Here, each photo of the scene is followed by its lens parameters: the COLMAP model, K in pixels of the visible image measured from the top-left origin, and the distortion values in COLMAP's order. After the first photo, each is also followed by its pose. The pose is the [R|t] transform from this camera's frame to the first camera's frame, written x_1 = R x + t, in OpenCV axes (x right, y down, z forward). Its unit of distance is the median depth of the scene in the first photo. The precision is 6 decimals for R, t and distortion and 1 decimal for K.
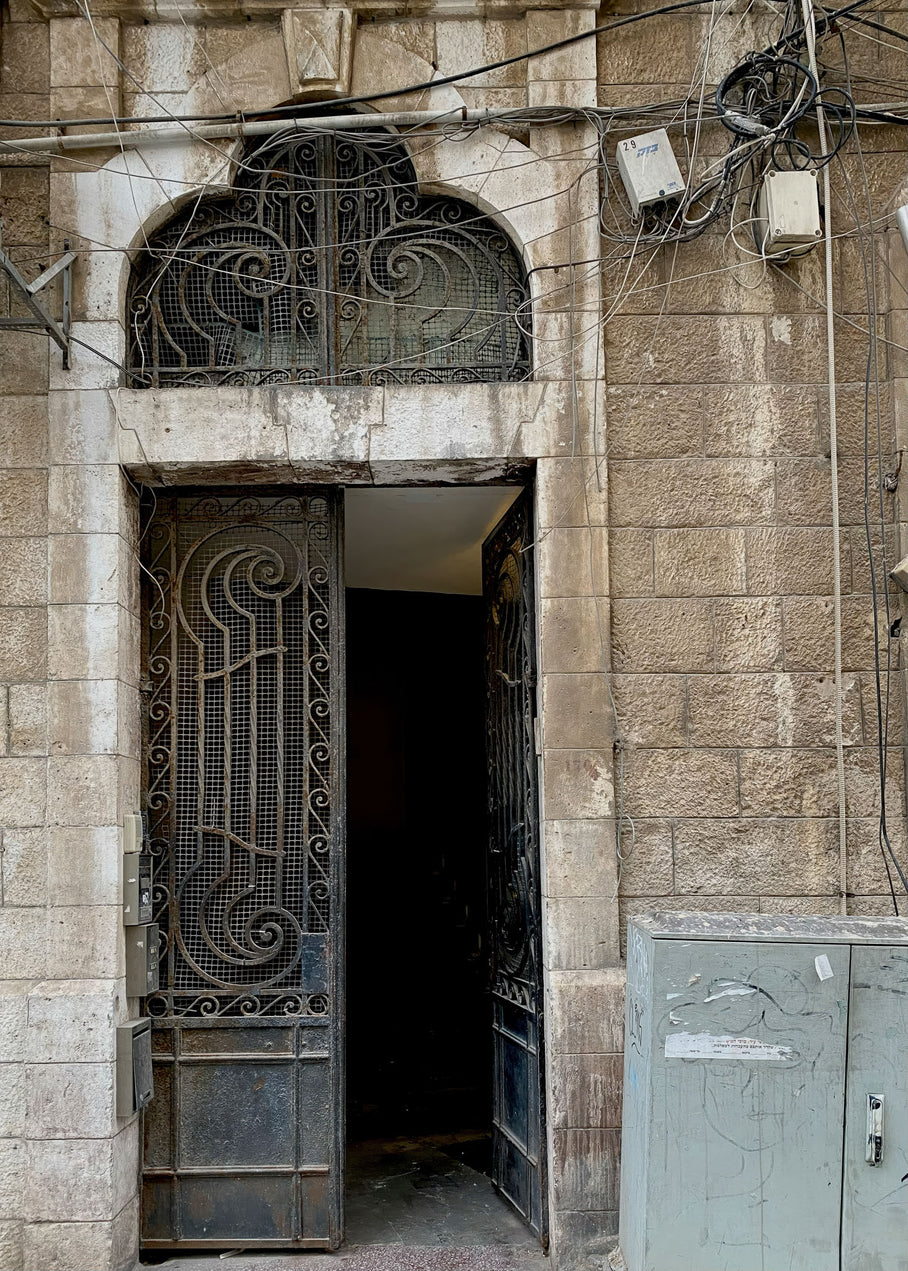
lens RADIAL K [[2169.6, 0, 560.4], [0, 2169.6, 638.5], [0, 0, 1]] dist [0.378572, -2.785333]
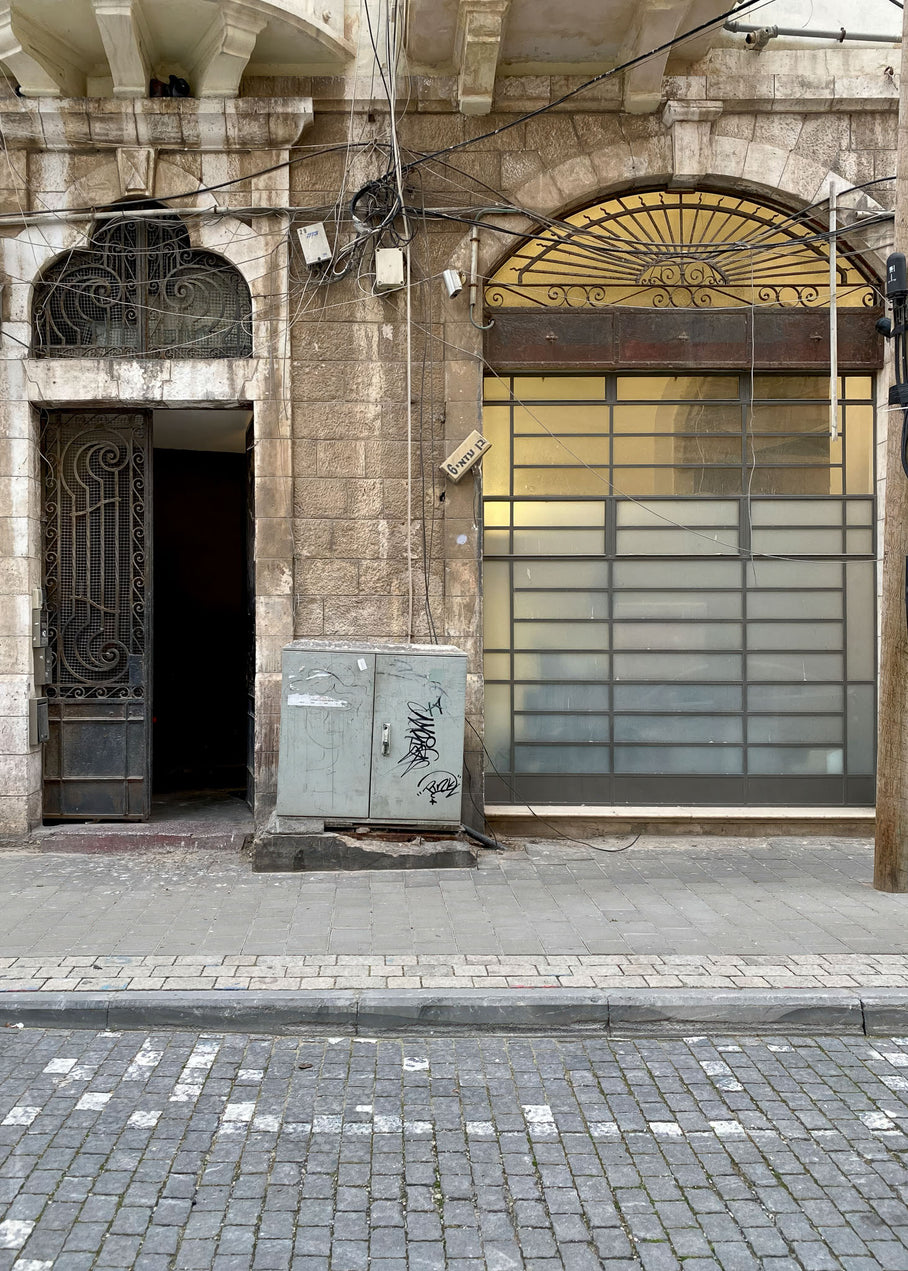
lens RADIAL K [[2208.7, 0, 454.0], [0, 2208.7, 635.5], [0, 0, 1]] dist [0.380310, -3.340145]
pose [[0.999878, 0.013748, -0.007471, 0.174098], [-0.012964, 0.995257, 0.096415, -0.067564], [0.008761, -0.096306, 0.995313, -0.885804]]
